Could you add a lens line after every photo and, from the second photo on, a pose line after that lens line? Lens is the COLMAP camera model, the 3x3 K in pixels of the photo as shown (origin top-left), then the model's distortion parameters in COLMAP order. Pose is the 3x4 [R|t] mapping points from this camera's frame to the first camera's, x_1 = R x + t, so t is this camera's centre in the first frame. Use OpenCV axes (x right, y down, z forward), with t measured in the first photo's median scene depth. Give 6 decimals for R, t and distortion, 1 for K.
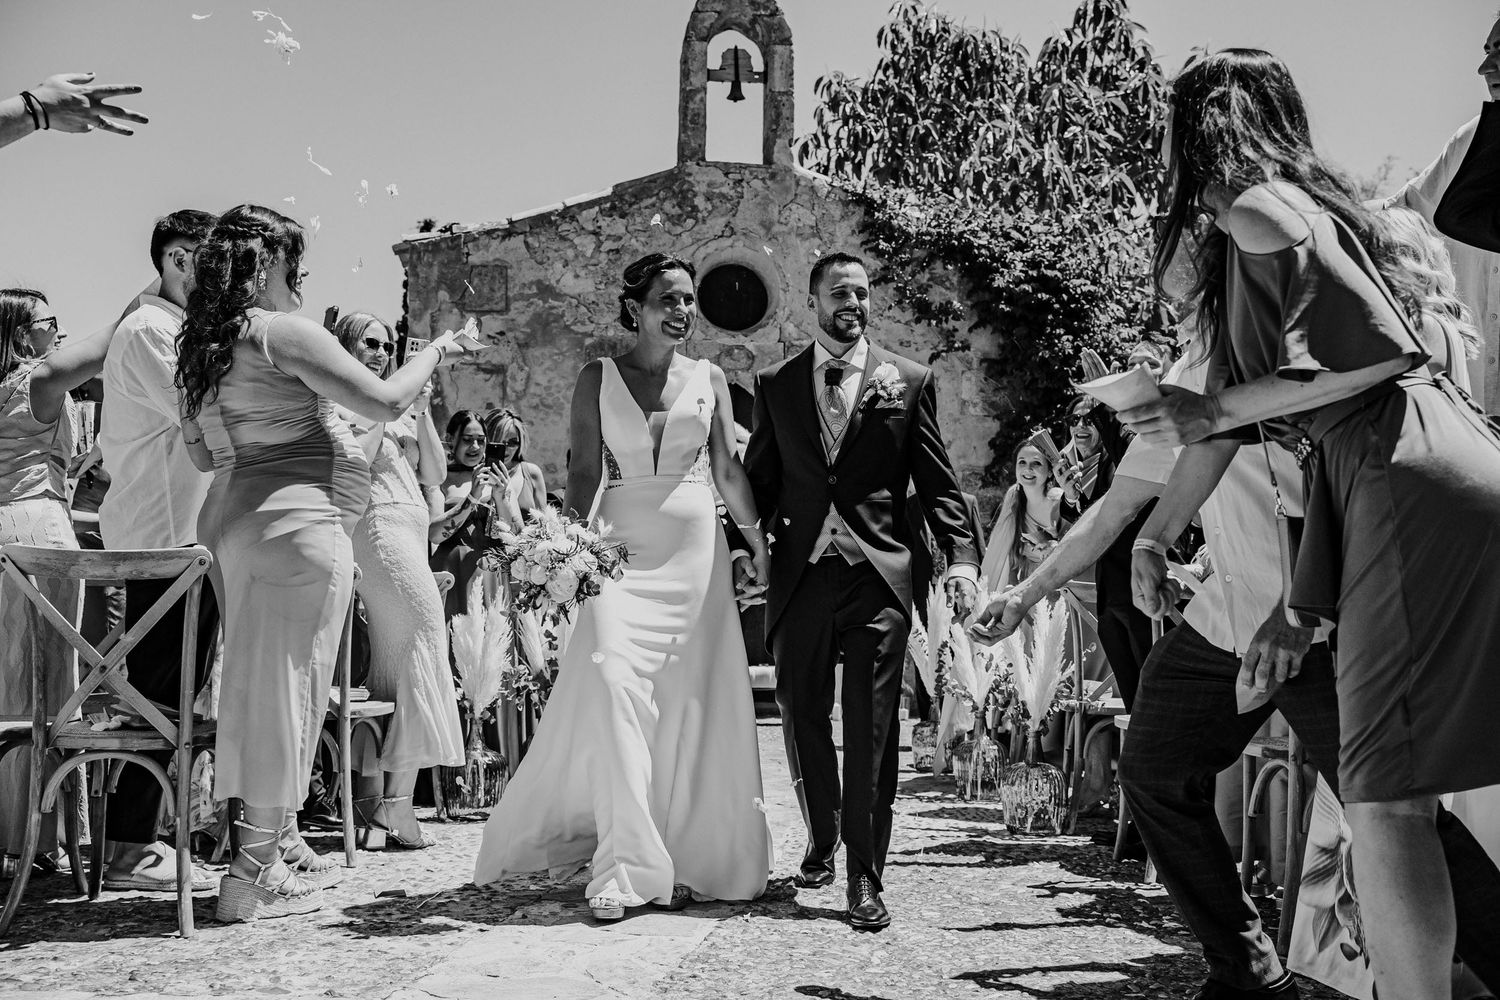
lens RADIAL K [[1564.5, 0, 750.0], [0, 1564.5, 500.0], [0, 0, 1]] dist [-0.134837, 0.425479]
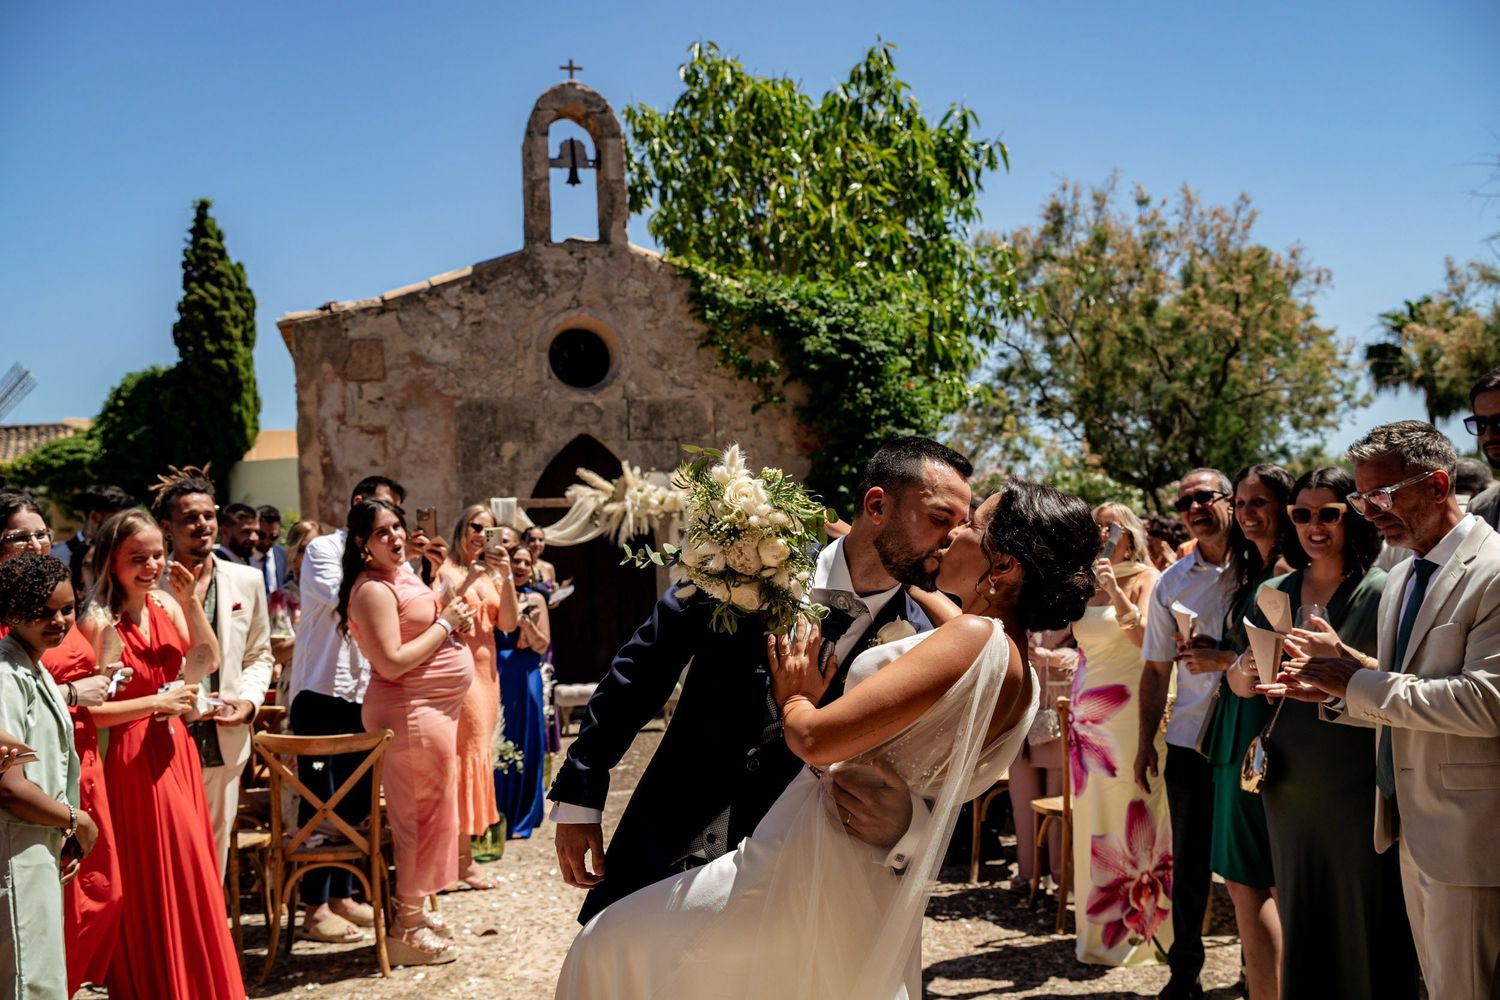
lens RADIAL K [[1564.5, 0, 750.0], [0, 1564.5, 500.0], [0, 0, 1]] dist [-0.134837, 0.425479]
pose [[0.987128, -0.046854, 0.152912, -0.069487], [0.039917, 0.998043, 0.048125, -0.076677], [-0.154868, -0.041402, 0.987067, -0.173023]]
